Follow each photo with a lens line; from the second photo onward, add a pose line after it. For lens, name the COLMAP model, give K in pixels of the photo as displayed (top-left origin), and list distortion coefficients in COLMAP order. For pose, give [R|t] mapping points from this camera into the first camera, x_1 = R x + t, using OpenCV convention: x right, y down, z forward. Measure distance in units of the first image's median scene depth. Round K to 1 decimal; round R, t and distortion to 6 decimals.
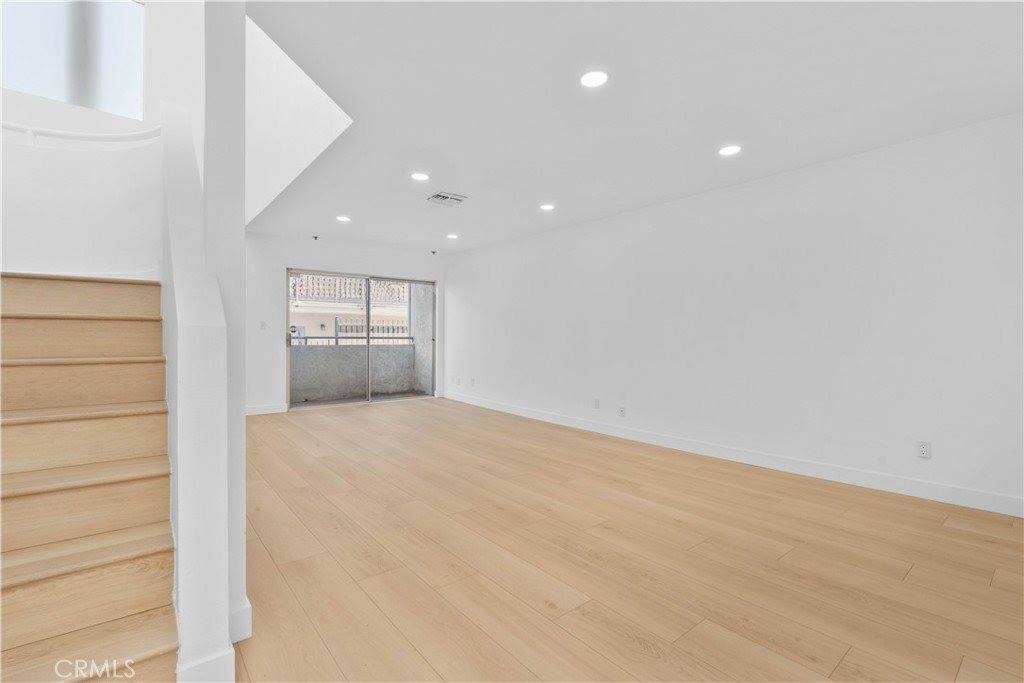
lens RADIAL K [[459.0, 0, 512.9], [0, 459.0, 334.7], [0, 0, 1]] dist [-0.002758, -0.000104]
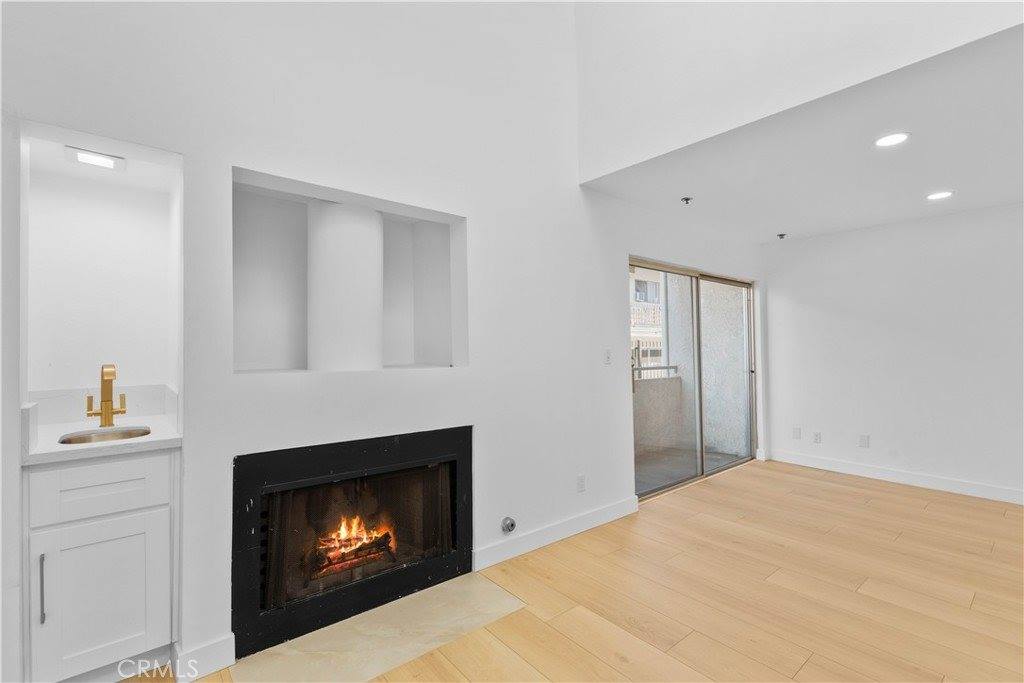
lens RADIAL K [[462.2, 0, 512.0], [0, 462.2, 341.5], [0, 0, 1]] dist [-0.000007, 0.000358]
pose [[0.999712, -0.015261, 0.018496, -0.555808], [0.015597, 0.999714, -0.018129, -0.025970], [-0.018214, 0.018412, 0.999665, 0.369485]]
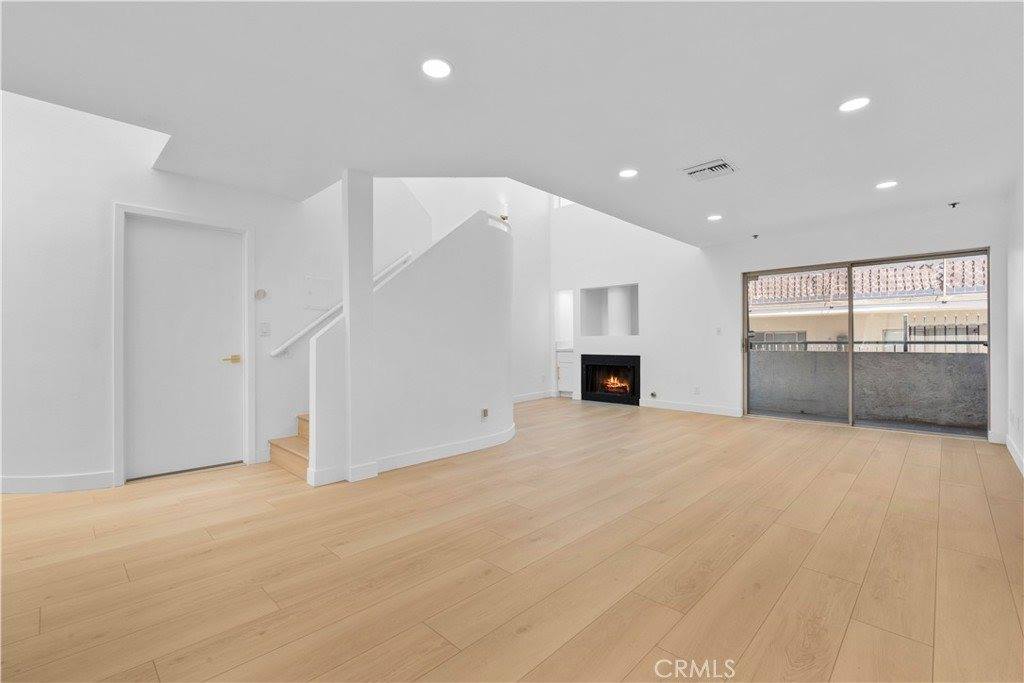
lens RADIAL K [[447.2, 0, 512.0], [0, 447.2, 341.5], [0, 0, 1]] dist [0.000329, 0.000111]
pose [[0.115811, -0.007617, -0.993242, 0.353852], [0.009521, 0.999933, -0.006558, 0.004101], [0.993226, -0.008698, 0.115876, 0.333824]]
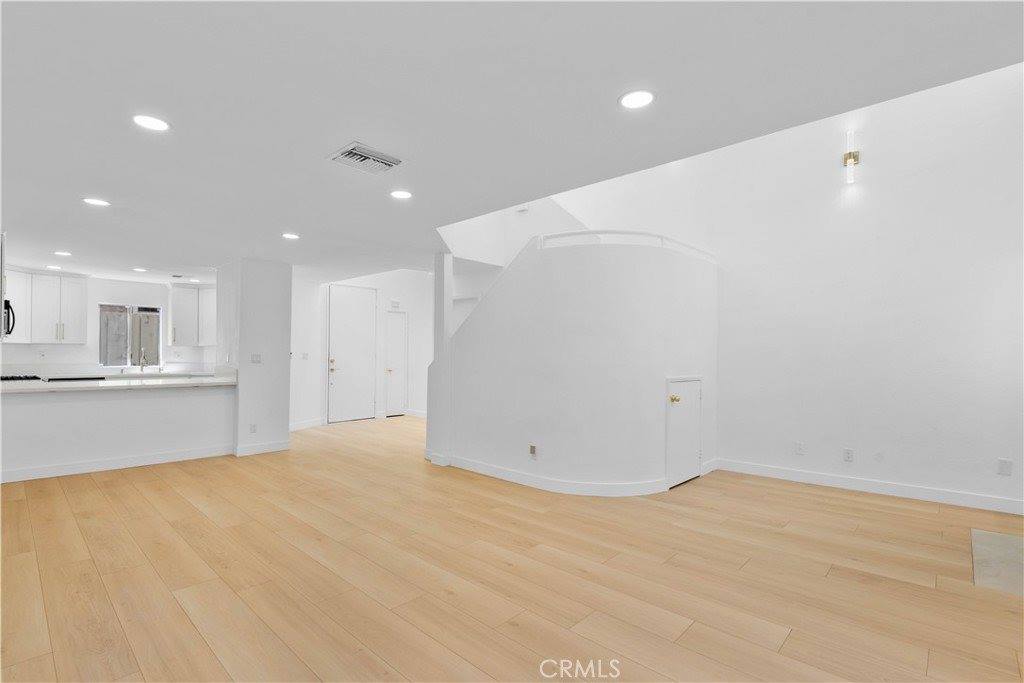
lens RADIAL K [[489.9, 0, 512.0], [0, 489.9, 341.5], [0, 0, 1]] dist [0.001824, 0.000384]
pose [[-0.989000, -0.013293, -0.147317, -0.140065], [-0.010390, 0.999737, -0.020456, -0.028941], [0.147550, -0.018700, -0.988878, 0.997034]]
